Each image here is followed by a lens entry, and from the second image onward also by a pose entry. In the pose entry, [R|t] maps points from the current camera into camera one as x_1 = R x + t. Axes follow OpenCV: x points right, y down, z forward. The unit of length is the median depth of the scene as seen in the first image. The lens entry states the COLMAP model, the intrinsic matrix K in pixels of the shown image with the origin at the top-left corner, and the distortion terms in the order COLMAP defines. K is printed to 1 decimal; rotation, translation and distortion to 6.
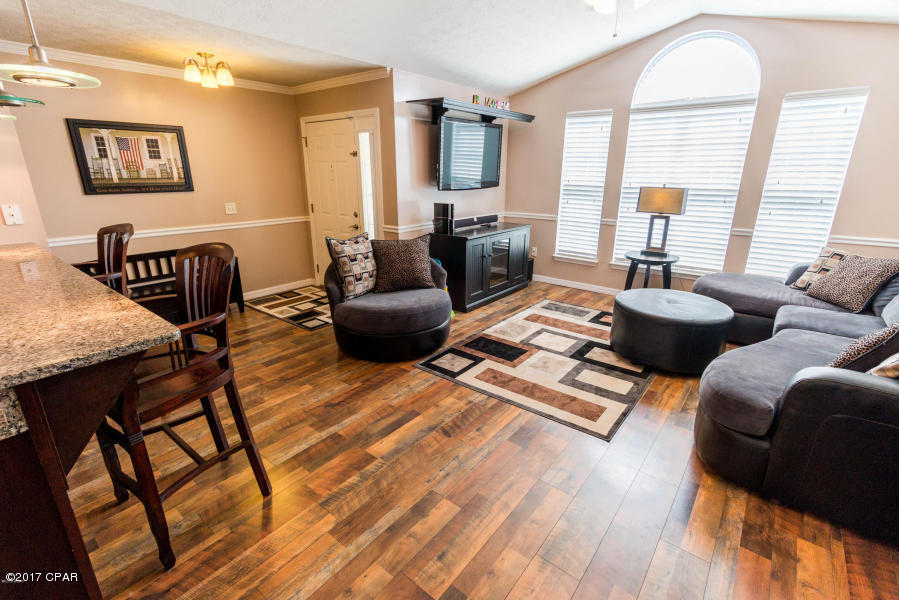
lens RADIAL K [[415.1, 0, 451.4], [0, 415.1, 297.0], [0, 0, 1]] dist [0.005349, 0.001665]
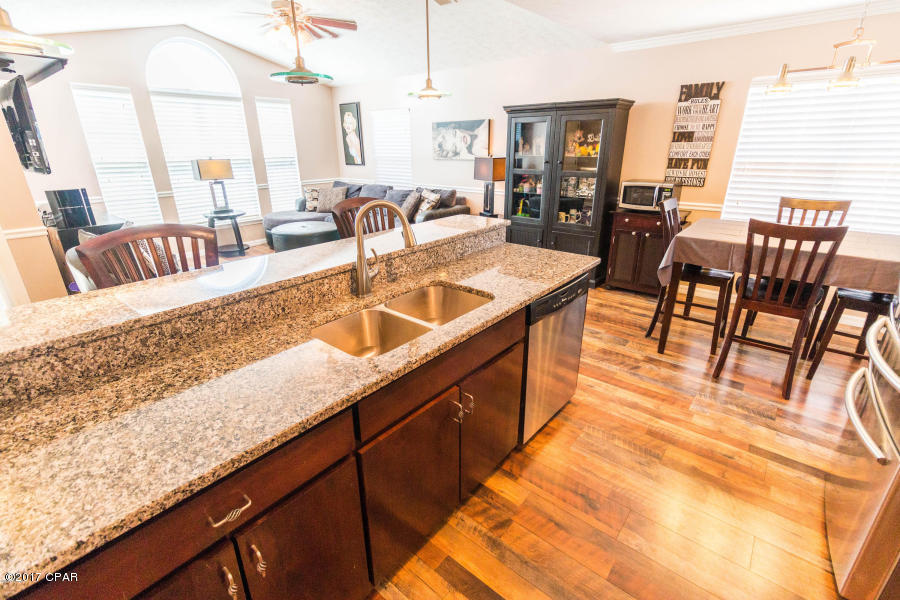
lens RADIAL K [[415.6, 0, 446.6], [0, 415.6, 298.5], [0, 0, 1]] dist [0.005349, 0.001665]
pose [[0.027956, -0.351944, 0.935603, -0.956422], [0.304199, 0.894572, 0.327420, -0.091060], [-0.952198, 0.275456, 0.132070, 0.293515]]
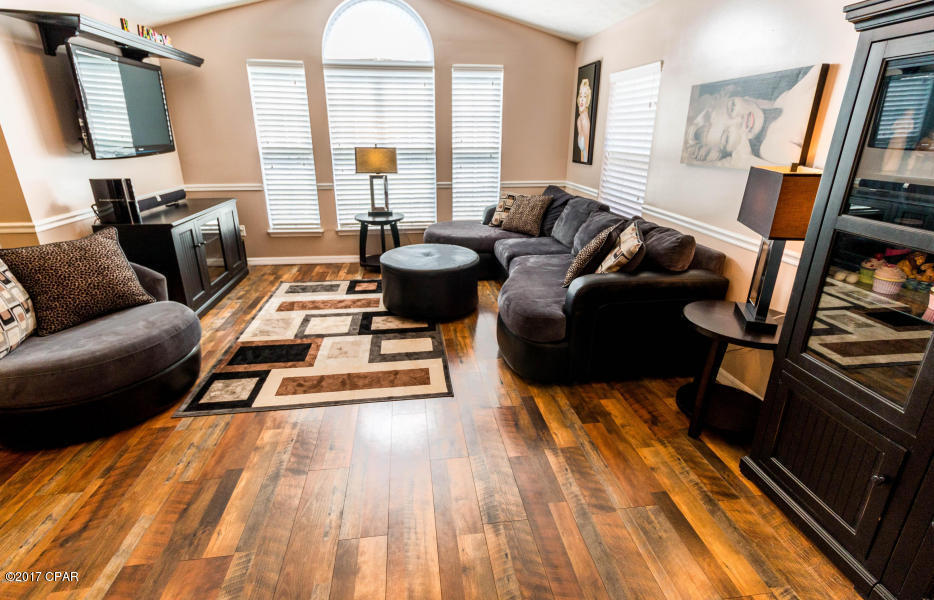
lens RADIAL K [[443.0, 0, 465.1], [0, 443.0, 288.1], [0, 0, 1]] dist [0.011194, -0.002141]
pose [[0.691262, -0.241570, 0.681029, -0.179809], [0.210960, 0.968873, 0.129543, -0.030390], [-0.691124, 0.054122, 0.720707, 0.106812]]
